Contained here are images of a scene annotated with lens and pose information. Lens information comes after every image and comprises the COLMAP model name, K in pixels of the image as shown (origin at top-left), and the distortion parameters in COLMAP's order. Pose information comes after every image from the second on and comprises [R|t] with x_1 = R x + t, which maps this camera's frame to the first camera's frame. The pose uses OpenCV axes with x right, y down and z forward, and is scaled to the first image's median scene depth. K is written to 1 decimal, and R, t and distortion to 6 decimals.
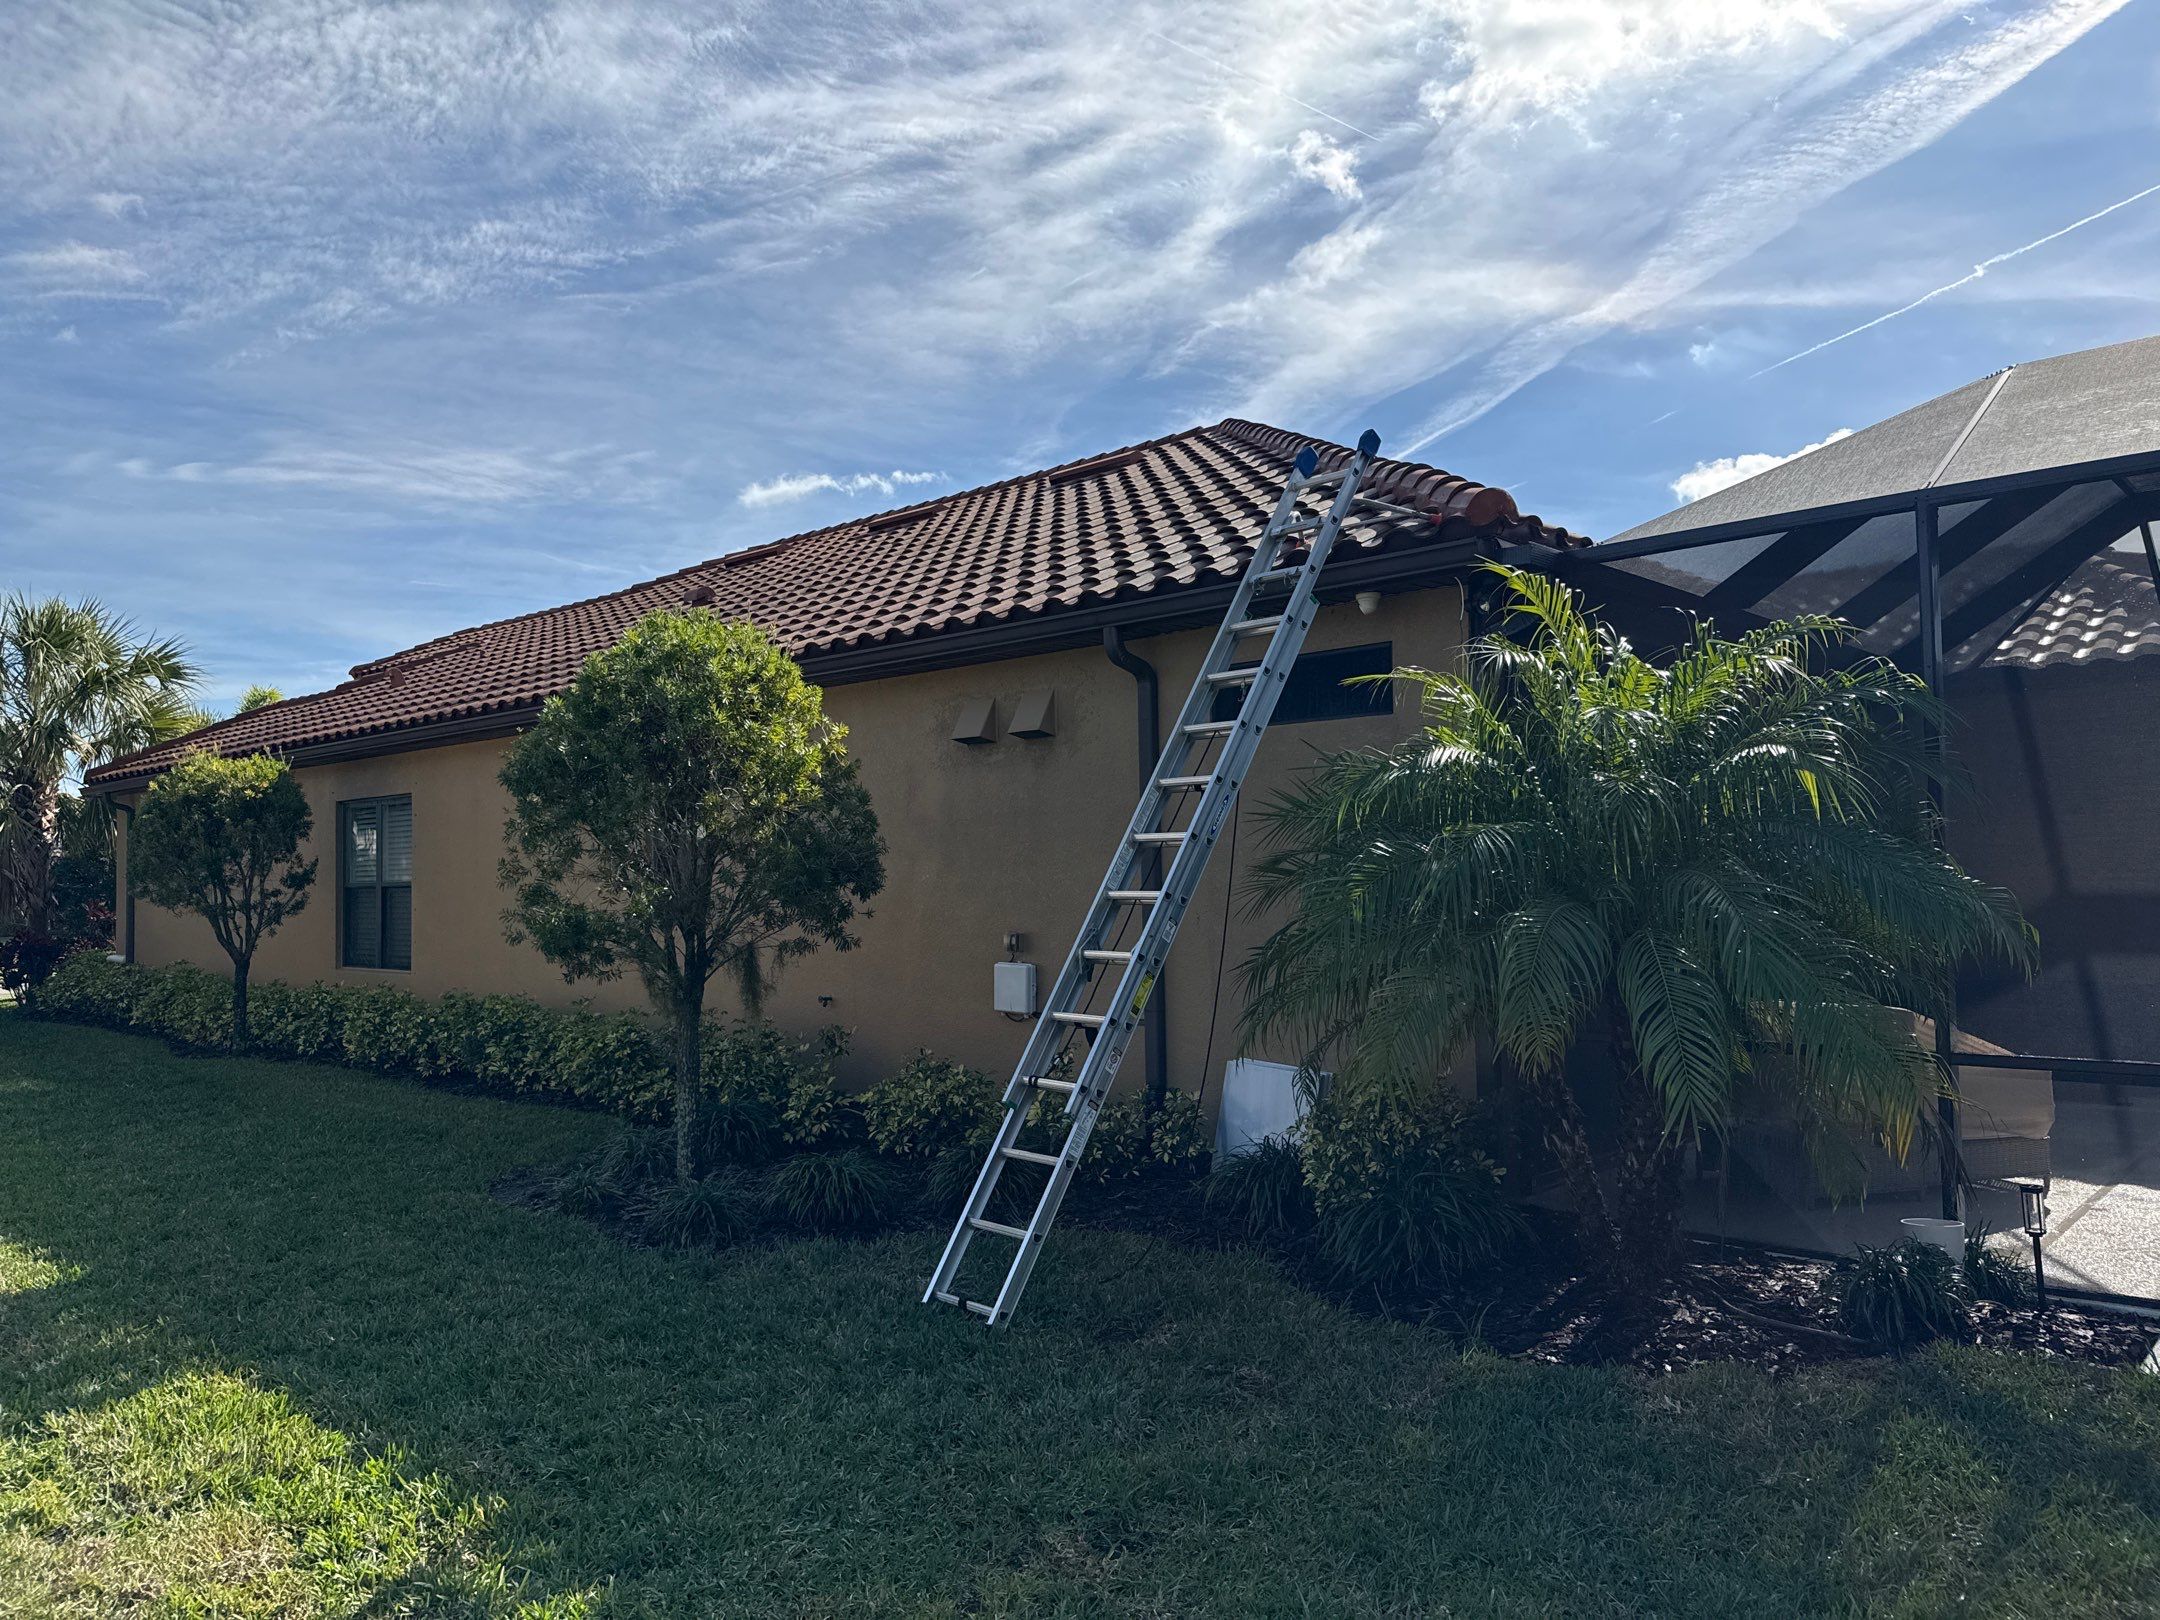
lens RADIAL K [[1525.8, 0, 1085.1], [0, 1525.8, 812.2], [0, 0, 1]] dist [-0.003795, -0.009733]
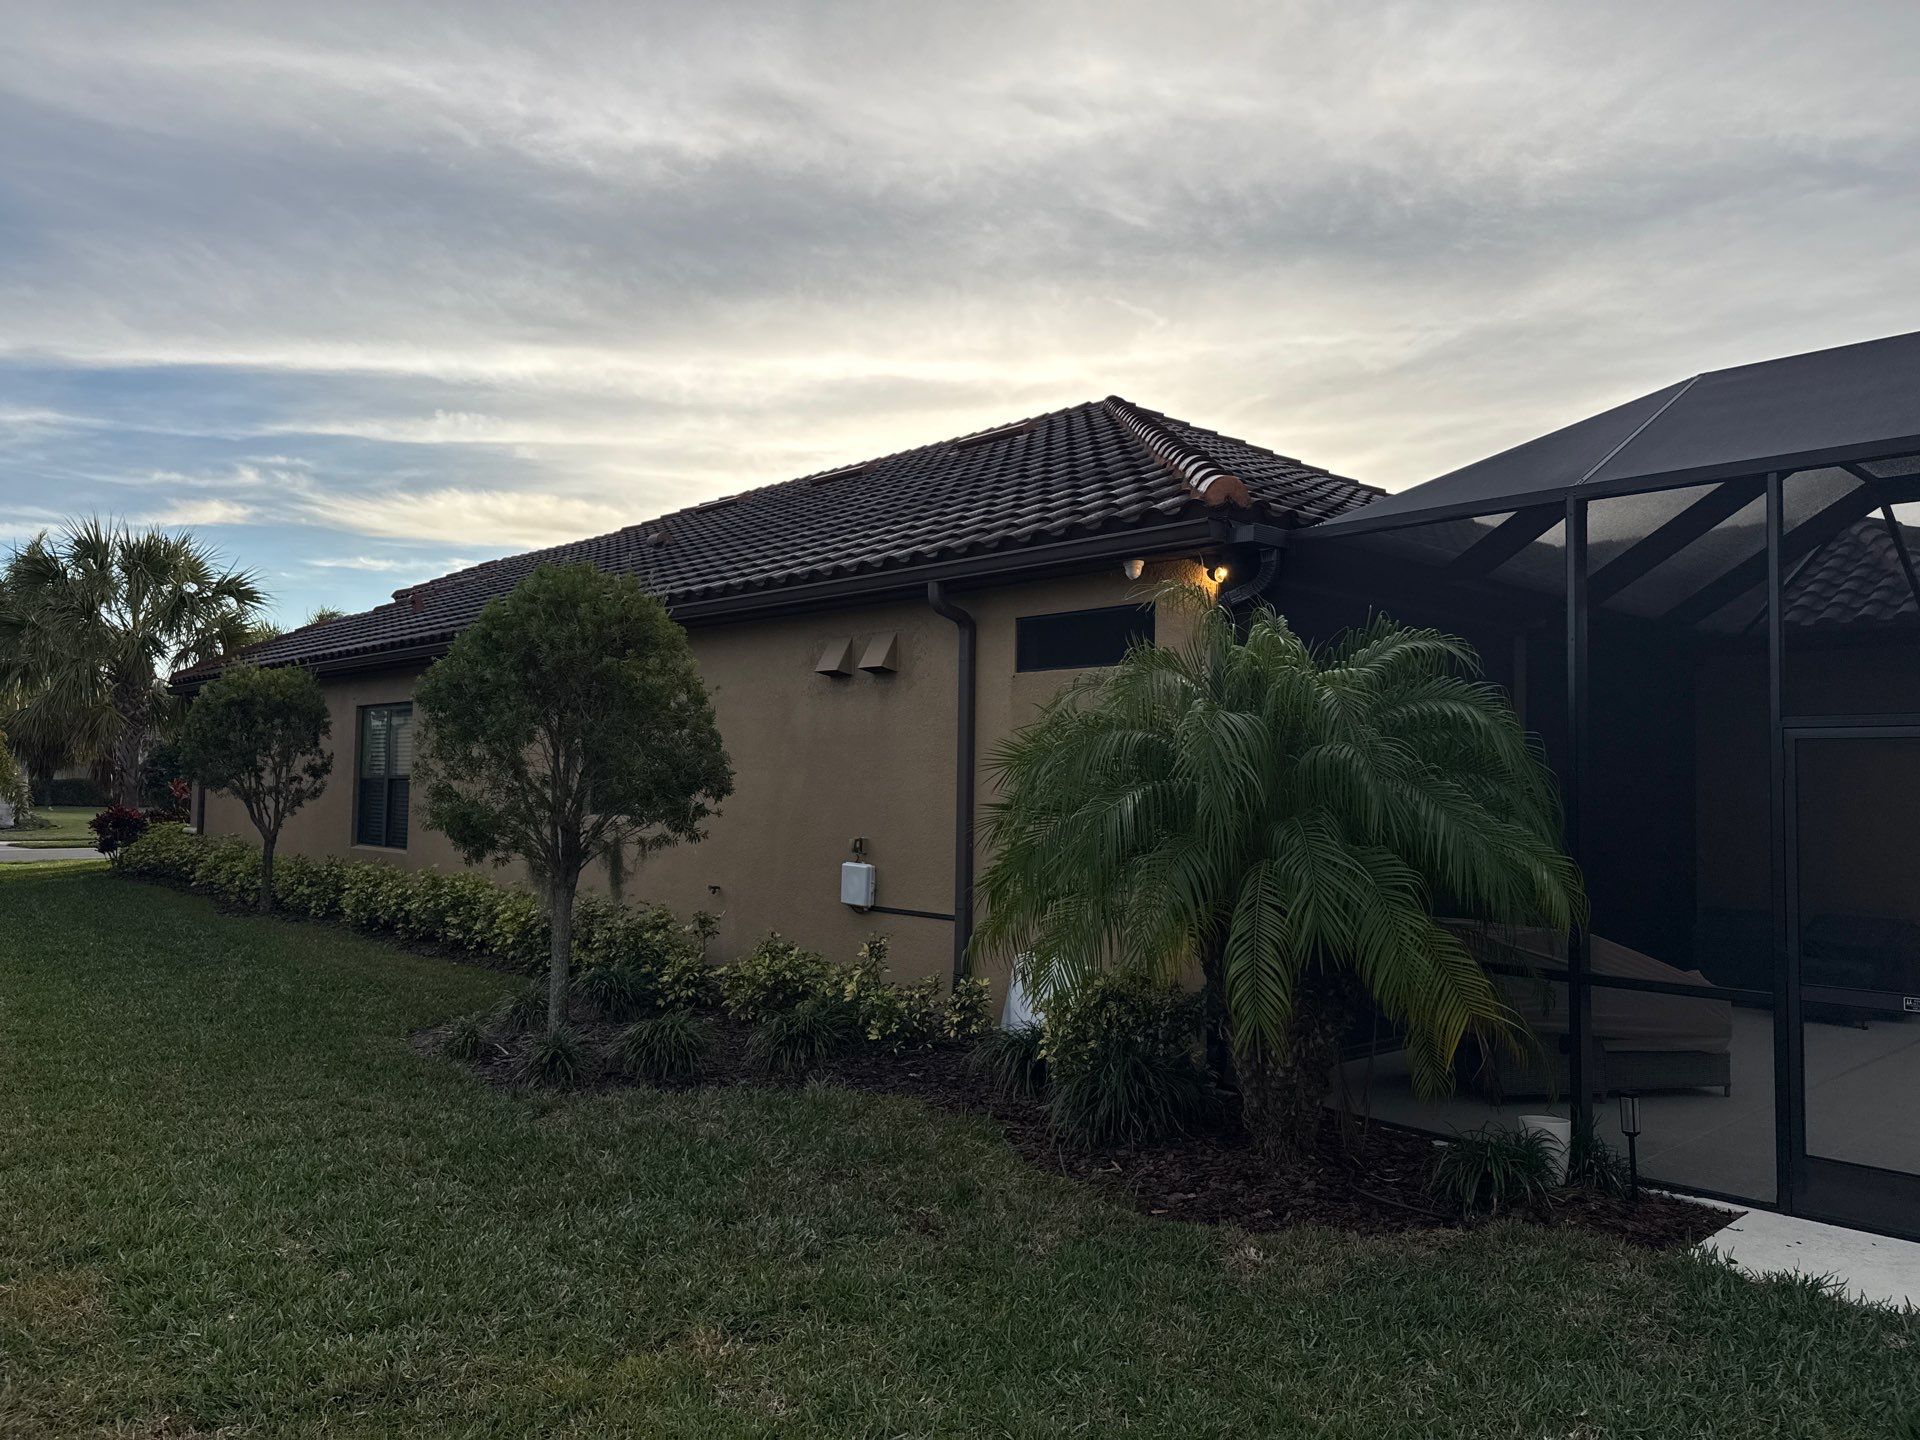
lens RADIAL K [[1356.3, 0, 964.6], [0, 1356.3, 722.0], [0, 0, 1]] dist [-0.003795, -0.009733]
pose [[0.996459, 0.030257, -0.078450, 0.102150], [-0.030568, 0.999529, -0.002766, -0.009035], [0.078330, 0.005154, 0.996914, -0.035046]]
